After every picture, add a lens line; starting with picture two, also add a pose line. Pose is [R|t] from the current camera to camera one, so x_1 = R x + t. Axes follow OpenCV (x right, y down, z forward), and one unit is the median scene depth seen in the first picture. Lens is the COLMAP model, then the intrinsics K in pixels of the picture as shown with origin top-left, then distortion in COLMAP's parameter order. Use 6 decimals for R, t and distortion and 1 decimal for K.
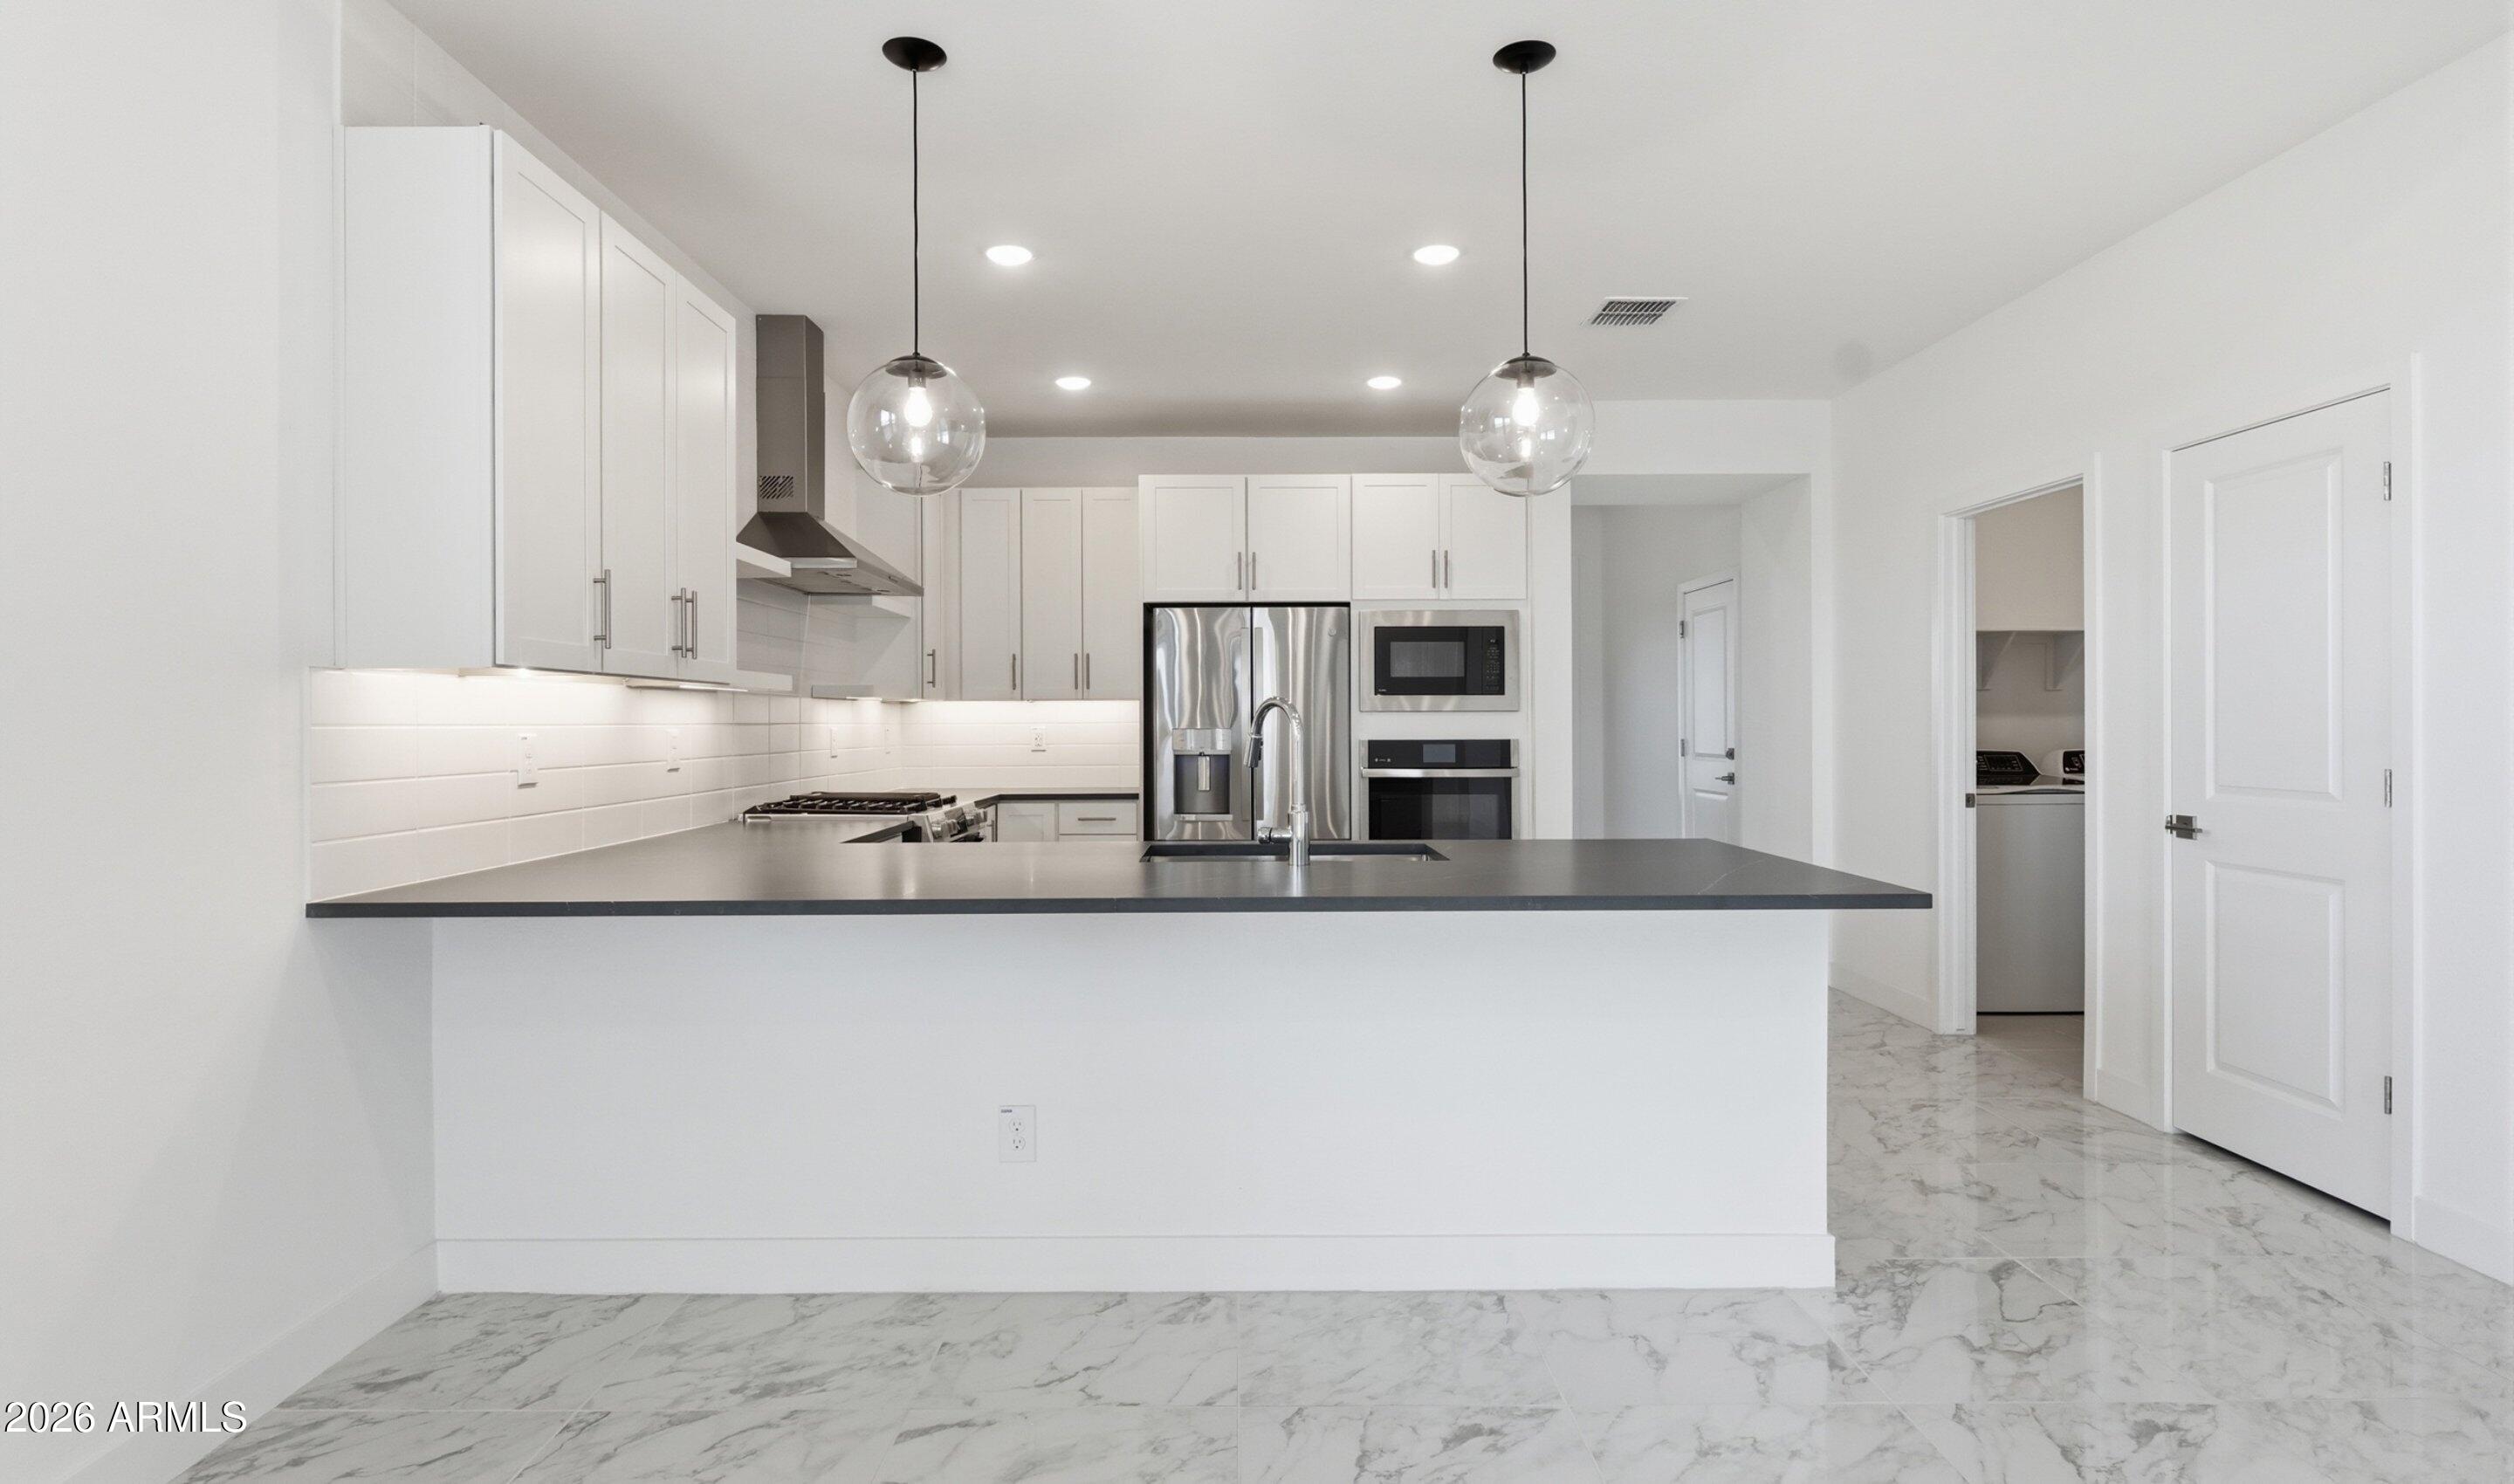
lens RADIAL K [[1217.0, 0, 1256.3], [0, 1217.0, 728.5], [0, 0, 1]] dist [-0.002916, -0.000205]
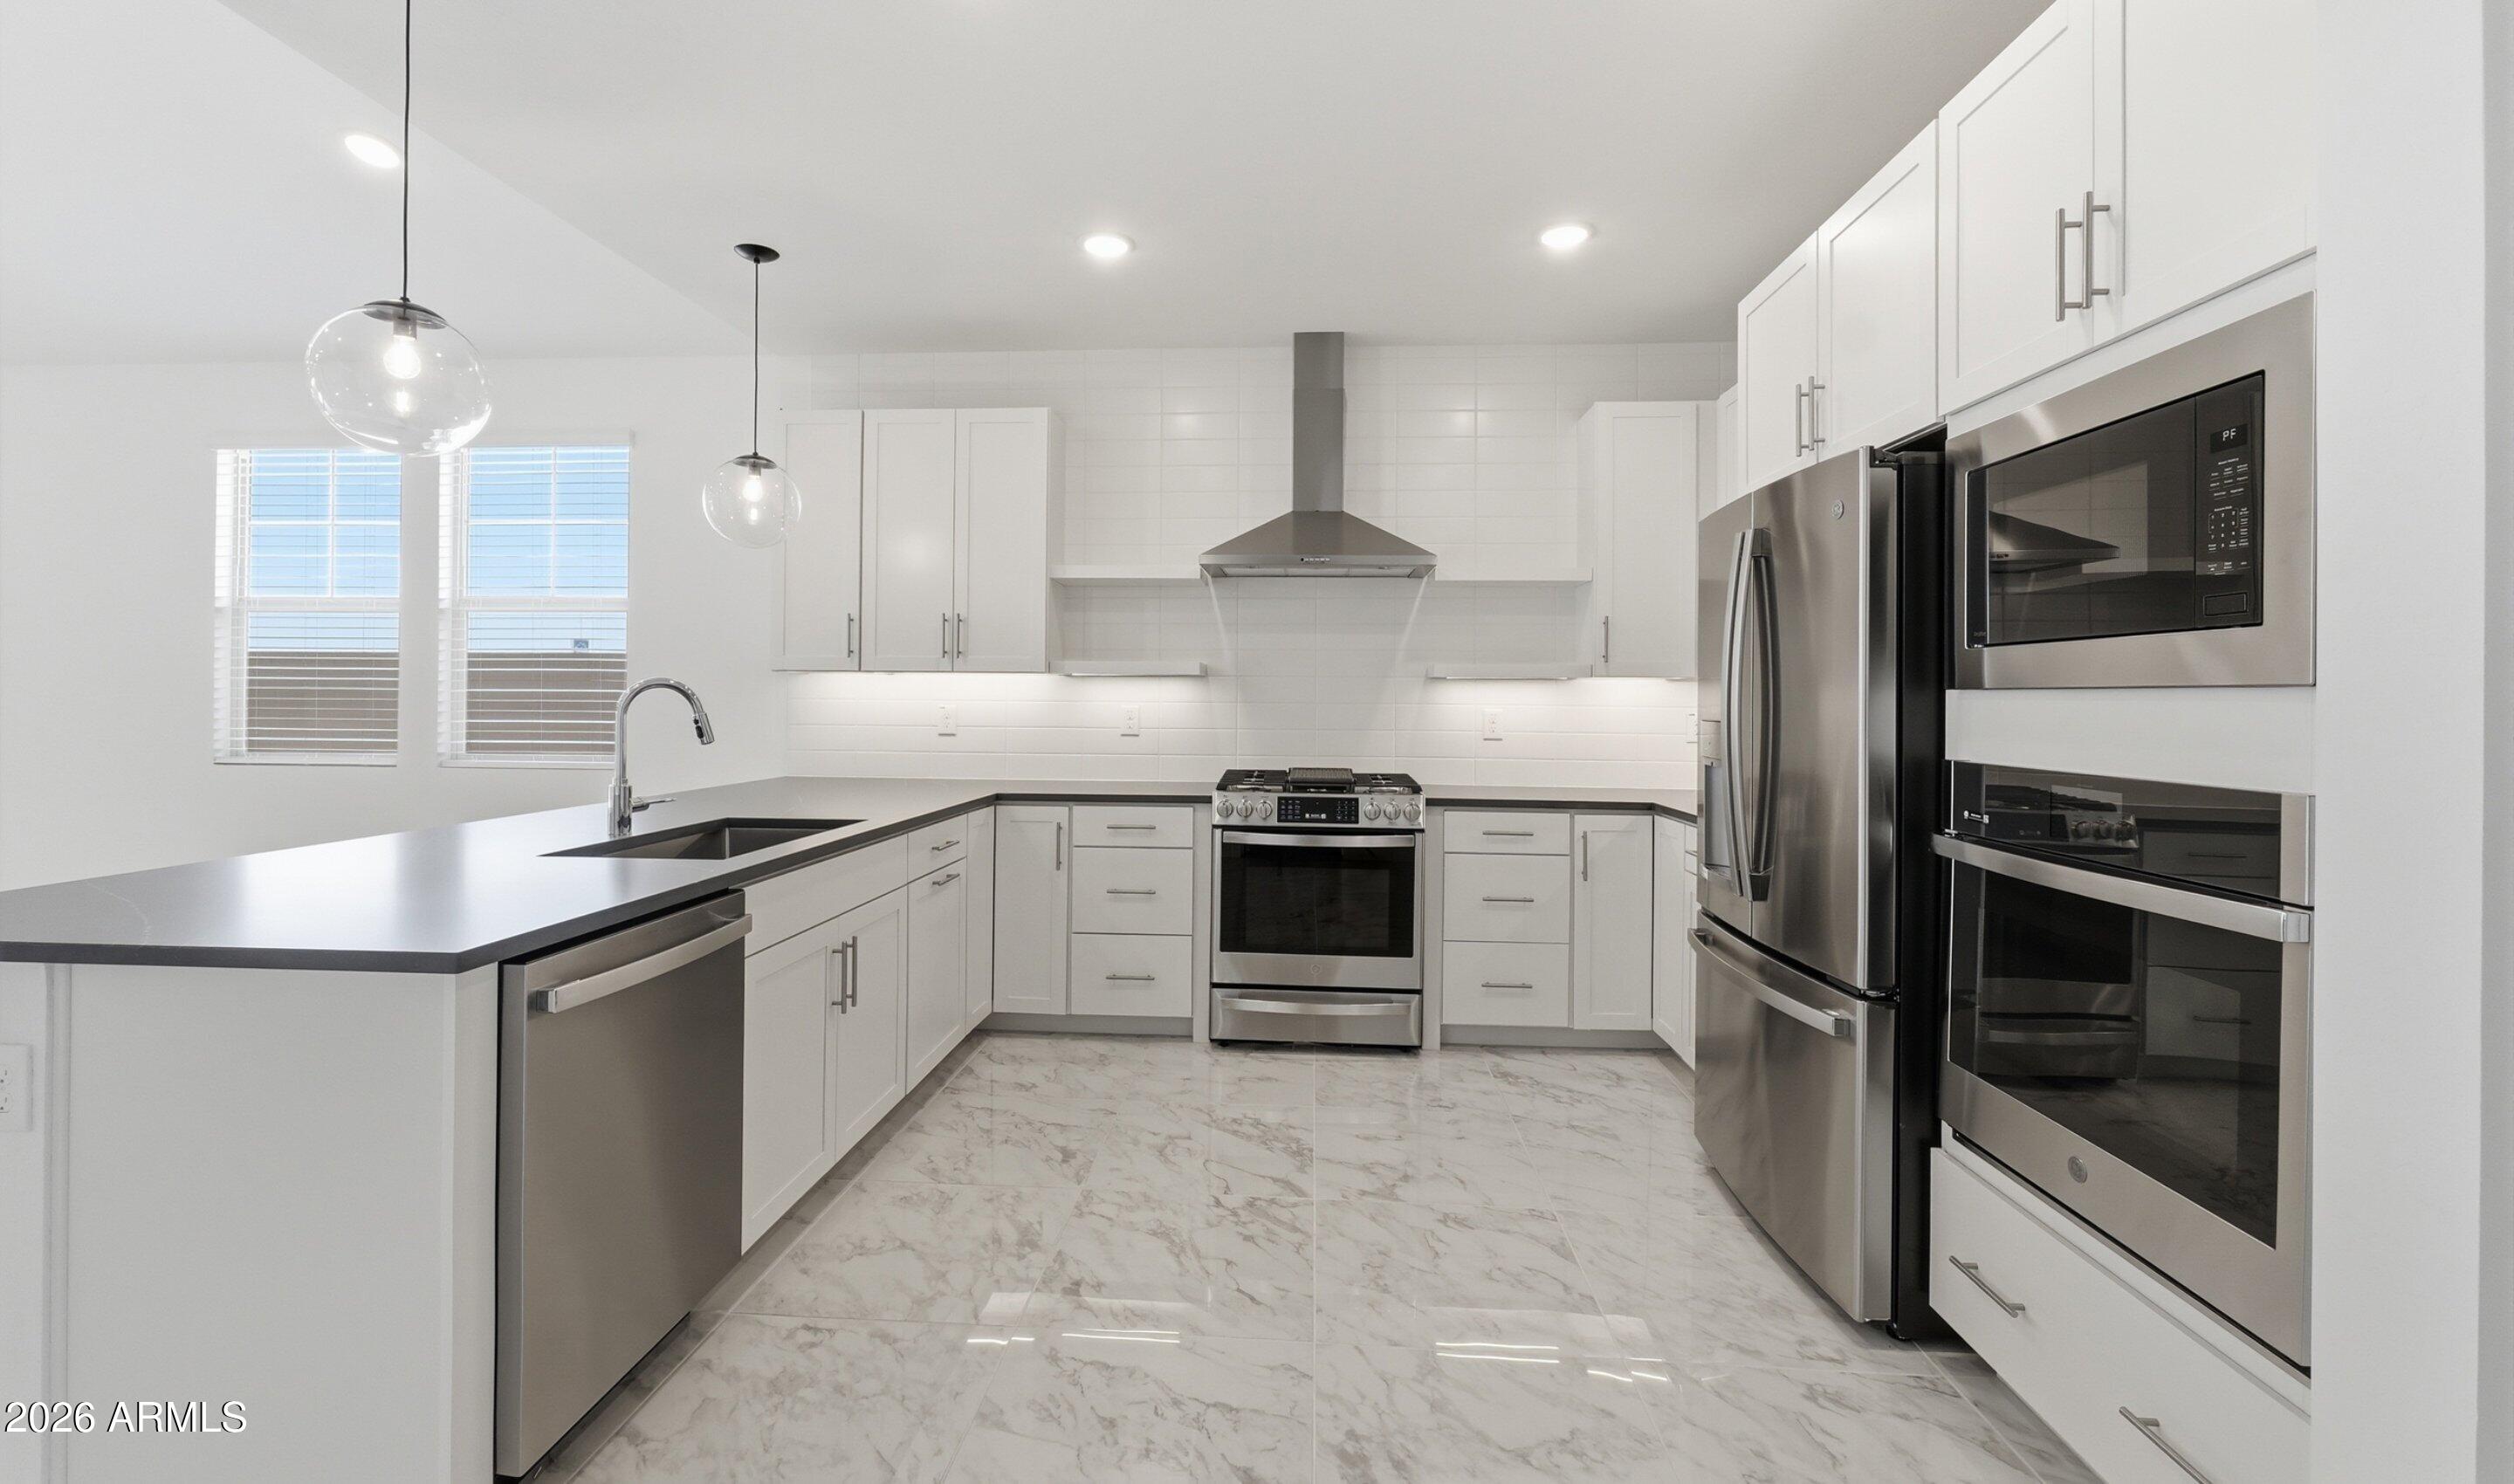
lens RADIAL K [[1042.3, 0, 1201.3], [0, 1042.3, 697.5], [0, 0, 1]] dist [0.001774, 0.000487]
pose [[-0.066074, 0.005434, -0.997800, 0.449874], [-0.010575, 0.999925, 0.006146, -0.010767], [0.997759, 0.010958, -0.066012, 0.783772]]
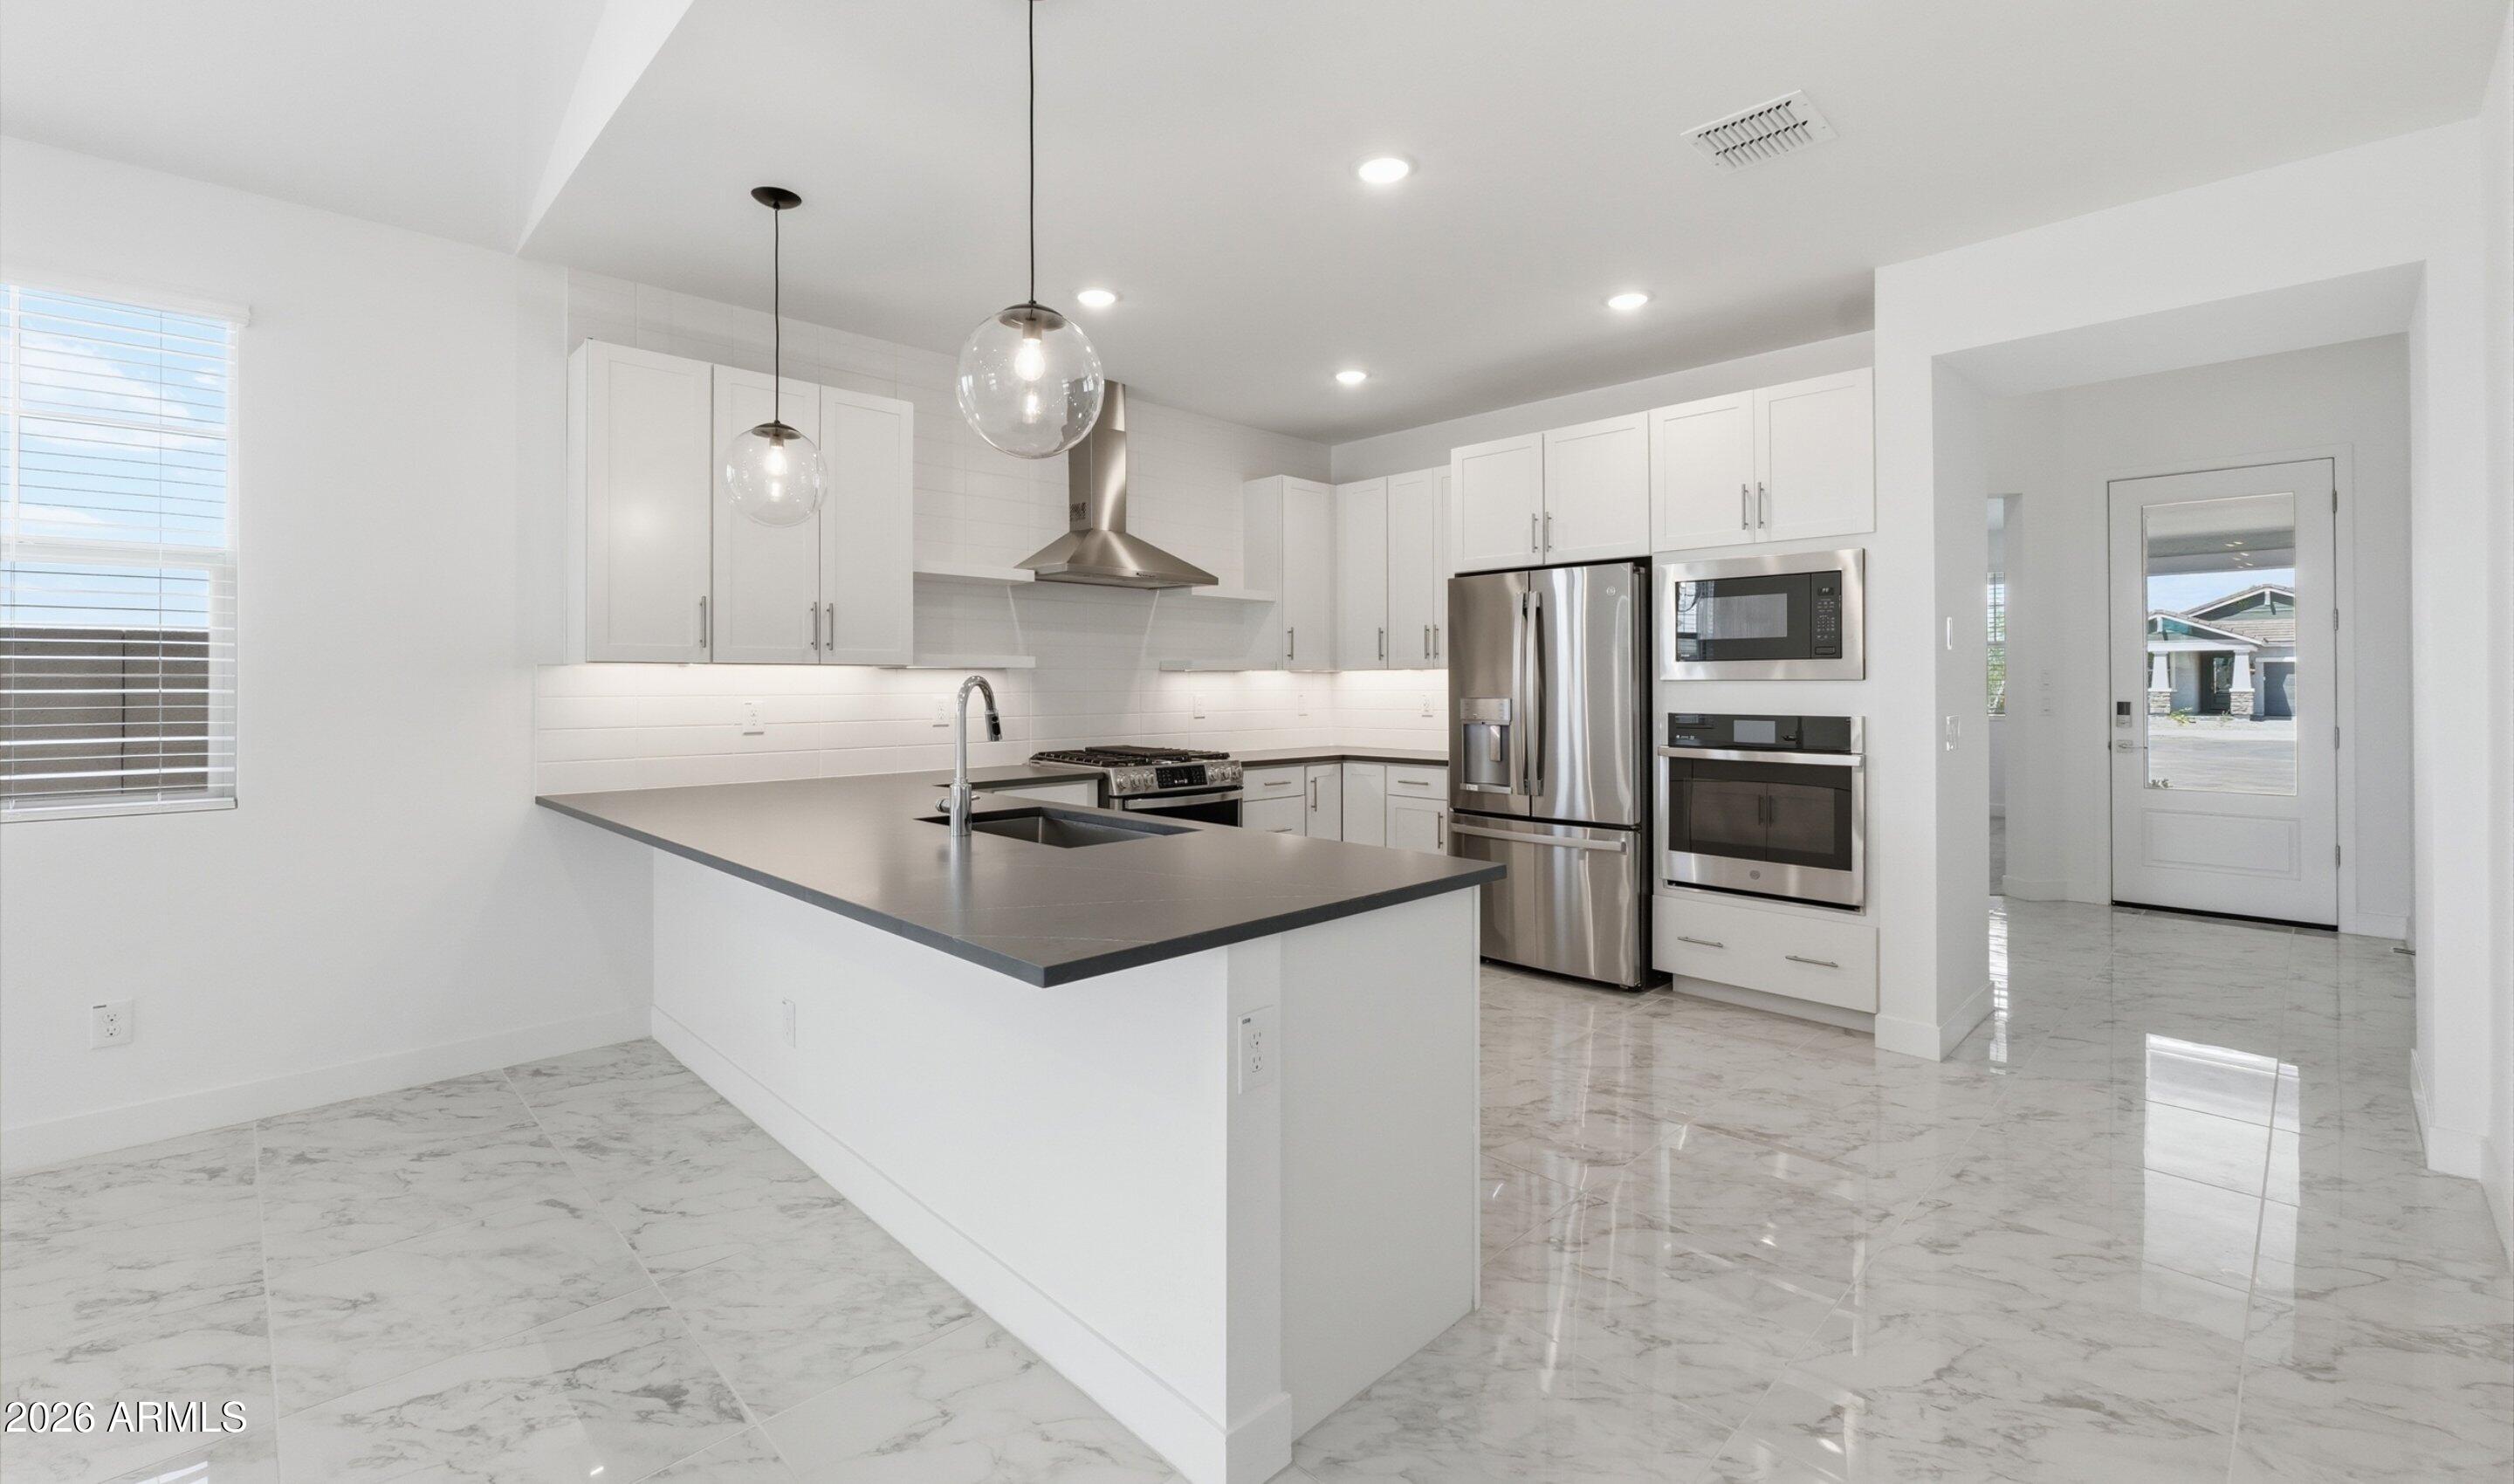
lens RADIAL K [[1042.3, 0, 1225.5], [0, 1042.3, 680.1], [0, 0, 1]] dist [0.001774, 0.000487]
pose [[0.693304, -0.000995, -0.720644, 0.411195], [-0.002687, 0.999989, -0.003965, -0.010370], [0.720640, 0.004685, 0.693293, 0.257586]]
